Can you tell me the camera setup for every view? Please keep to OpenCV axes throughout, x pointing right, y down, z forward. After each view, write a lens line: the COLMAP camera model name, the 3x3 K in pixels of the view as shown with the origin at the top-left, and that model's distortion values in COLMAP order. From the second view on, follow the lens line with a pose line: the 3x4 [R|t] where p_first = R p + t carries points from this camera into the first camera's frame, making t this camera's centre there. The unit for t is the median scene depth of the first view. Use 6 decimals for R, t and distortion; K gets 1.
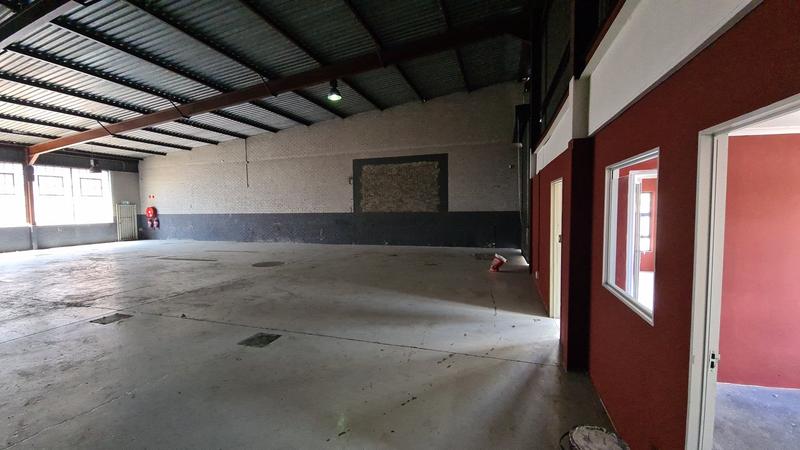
lens RADIAL K [[323.2, 0, 395.5], [0, 323.2, 223.9], [0, 0, 1]] dist [0.012210, -0.008667]
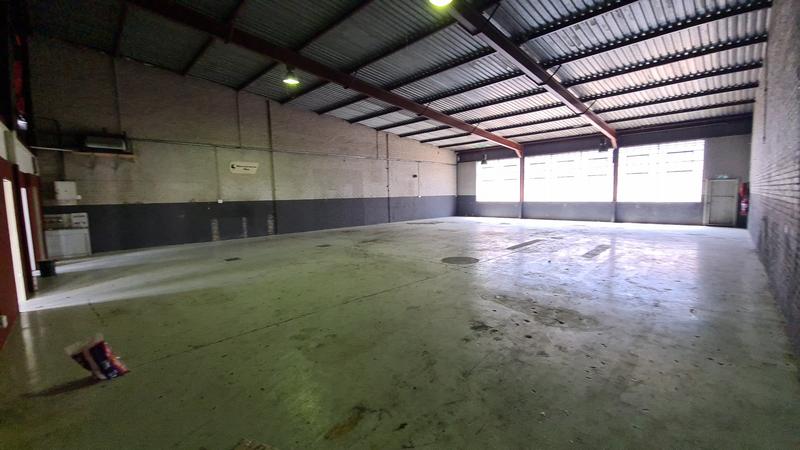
lens RADIAL K [[323.2, 0, 396.1], [0, 323.2, 223.4], [0, 0, 1]] dist [0.012210, -0.008667]
pose [[-0.453961, 0.105069, -0.884805, 0.292002], [-0.022397, 0.991364, 0.129214, -0.052542], [0.890740, 0.078475, -0.447687, 0.897417]]
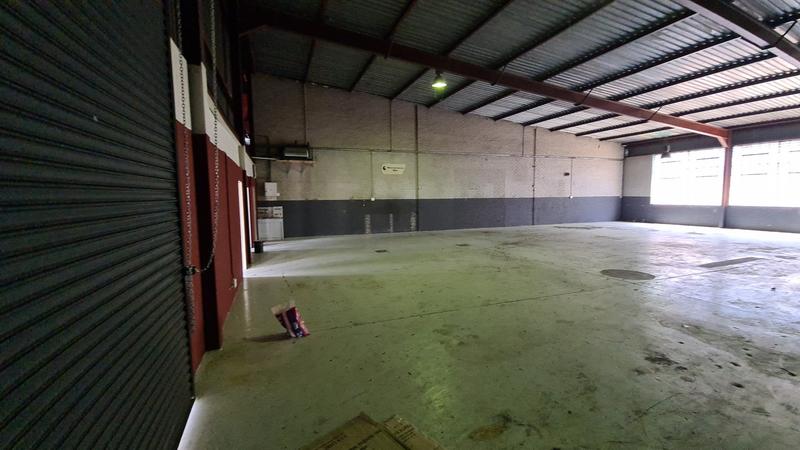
lens RADIAL K [[323.2, 0, 395.7], [0, 323.2, 223.4], [0, 0, 1]] dist [0.012210, -0.008667]
pose [[-0.776568, 0.077263, -0.625278, 0.298105], [-0.012418, 0.990382, 0.137801, -0.052153], [0.629911, 0.114776, -0.768140, 0.890503]]
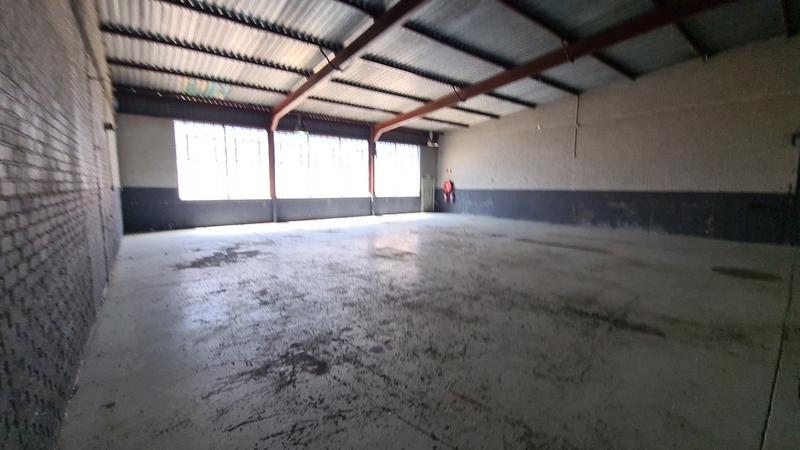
lens RADIAL K [[323.2, 0, 398.6], [0, 323.2, 222.4], [0, 0, 1]] dist [0.012210, -0.008667]
pose [[0.833600, 0.081391, -0.546340, -0.448291], [-0.047747, 0.996000, 0.075528, 0.010495], [0.550301, -0.036874, 0.834151, 0.102360]]
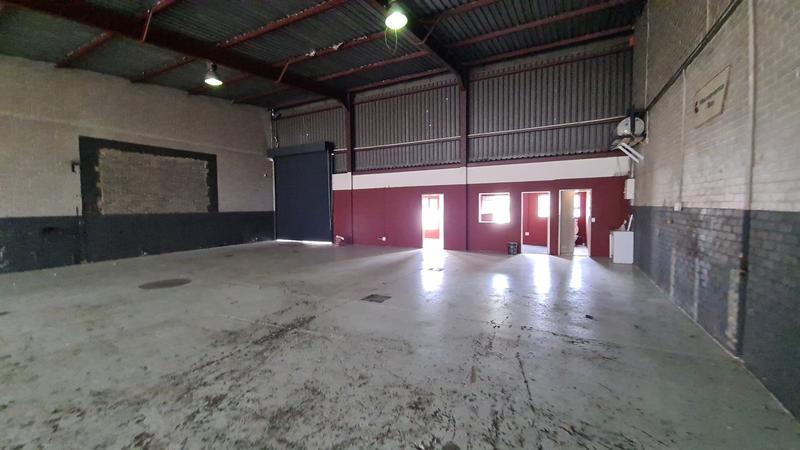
lens RADIAL K [[323.2, 0, 395.8], [0, 323.2, 223.2], [0, 0, 1]] dist [0.012210, -0.008667]
pose [[0.168444, -0.038812, 0.984947, -0.738840], [0.065451, 0.997460, 0.028112, 0.003797], [-0.983536, 0.059731, 0.170556, 0.279844]]
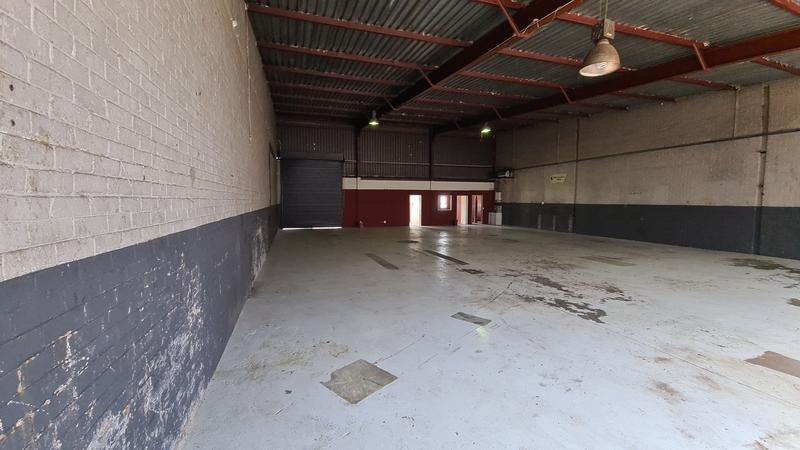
lens RADIAL K [[323.2, 0, 395.8], [0, 323.2, 223.9], [0, 0, 1]] dist [0.012210, -0.008667]
pose [[-0.589263, -0.044995, 0.806687, -1.056653], [0.051240, 0.994357, 0.092892, -0.054968], [-0.806315, 0.096072, -0.583632, 1.335500]]
